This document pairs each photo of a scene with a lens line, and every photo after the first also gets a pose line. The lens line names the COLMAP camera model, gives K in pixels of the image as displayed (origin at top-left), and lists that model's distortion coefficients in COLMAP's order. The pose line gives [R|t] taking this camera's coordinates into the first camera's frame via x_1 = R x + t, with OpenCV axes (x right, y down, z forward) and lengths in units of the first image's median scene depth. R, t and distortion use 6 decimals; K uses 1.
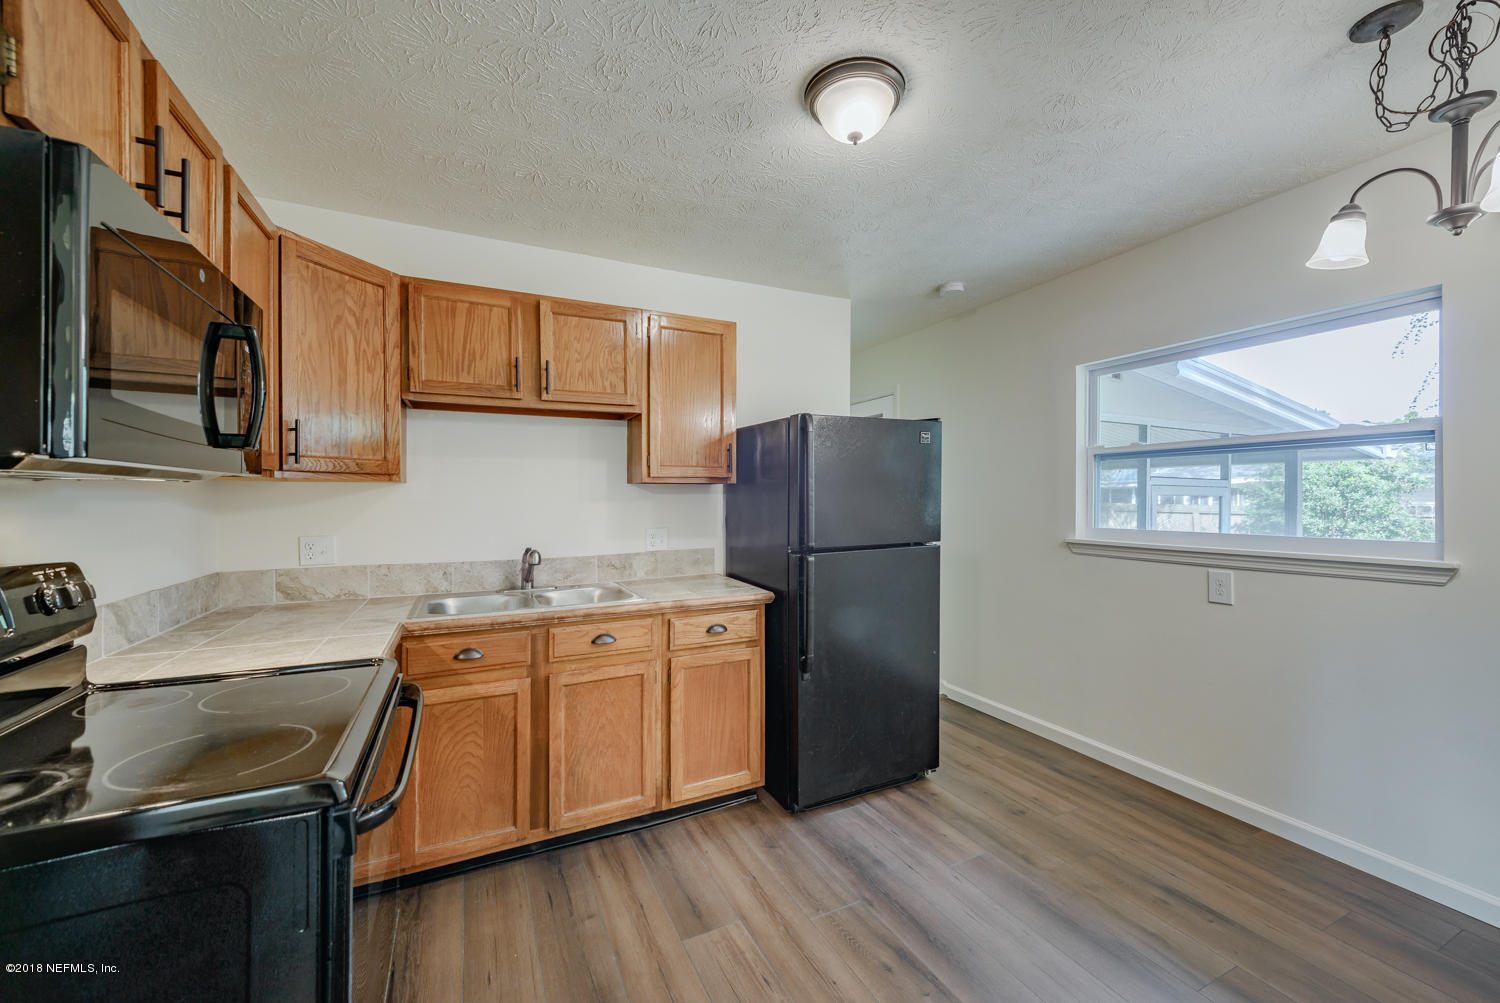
lens RADIAL K [[598.0, 0, 760.8], [0, 598.0, 501.8], [0, 0, 1]] dist [0.011736, -0.002202]
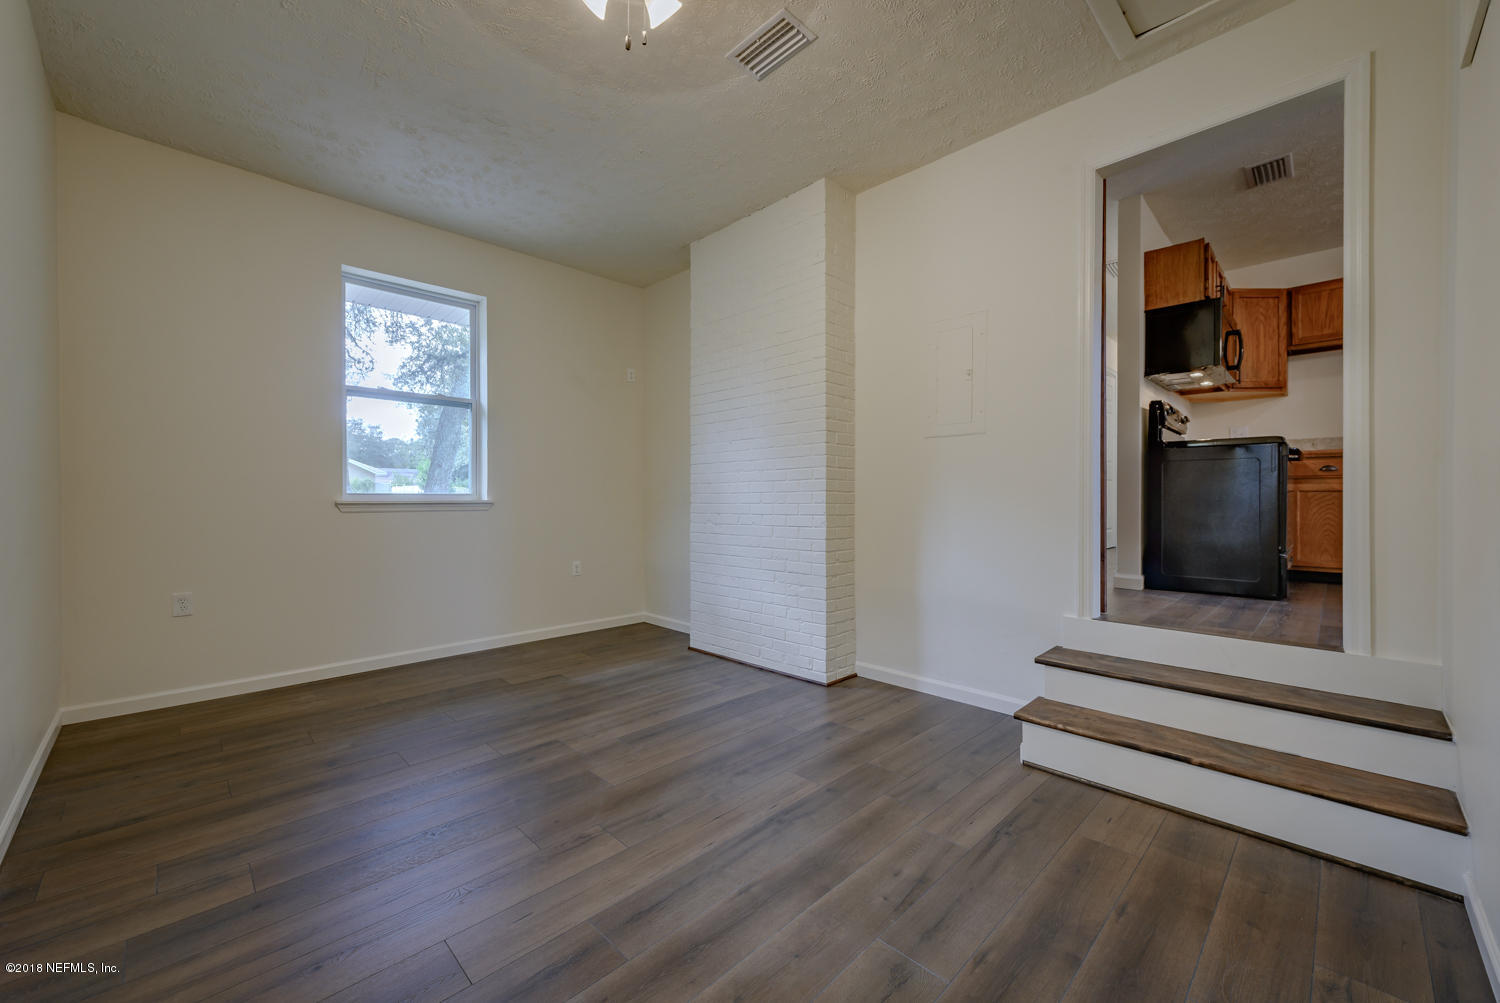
lens RADIAL K [[598.0, 0, 757.8], [0, 598.0, 501.8], [0, 0, 1]] dist [0.011736, -0.002202]
pose [[0.340007, -0.003318, -0.940417, 0.695219], [0.001191, 0.999994, -0.003098, 0.342139], [0.940422, -0.000067, 0.340009, -1.354049]]
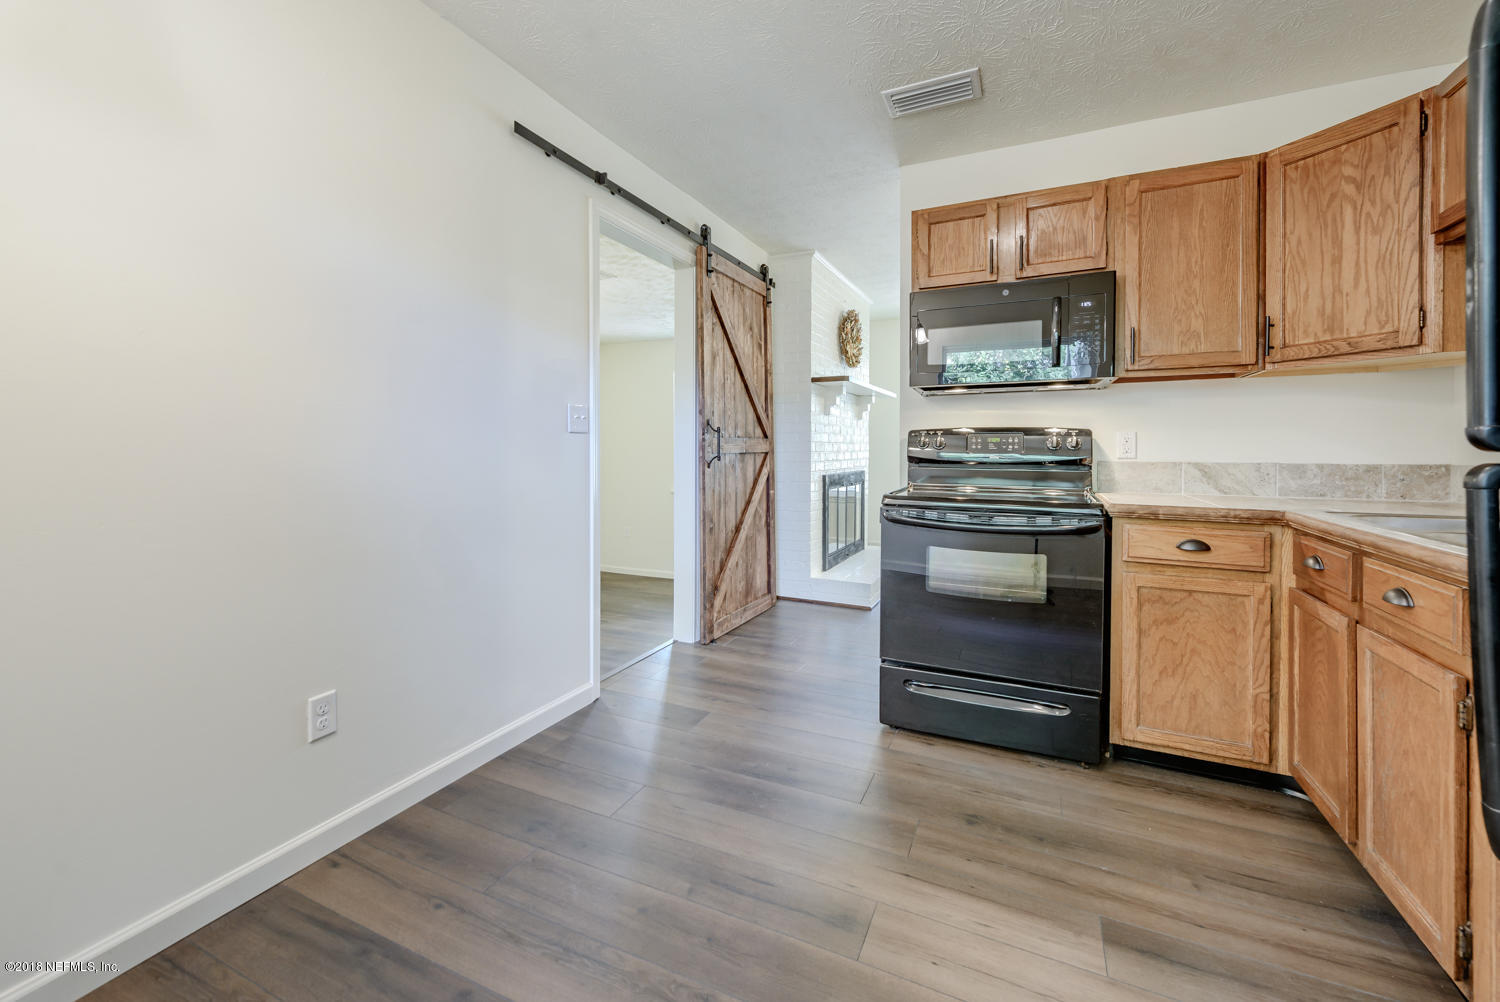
lens RADIAL K [[651.5, 0, 732.6], [0, 651.5, 454.5], [0, 0, 1]] dist [-0.003064, -0.000685]
pose [[-0.801815, 0.007413, -0.597526, 0.628079], [-0.000983, 0.999905, 0.013724, 0.087324], [0.597572, 0.011592, -0.801732, 1.135746]]
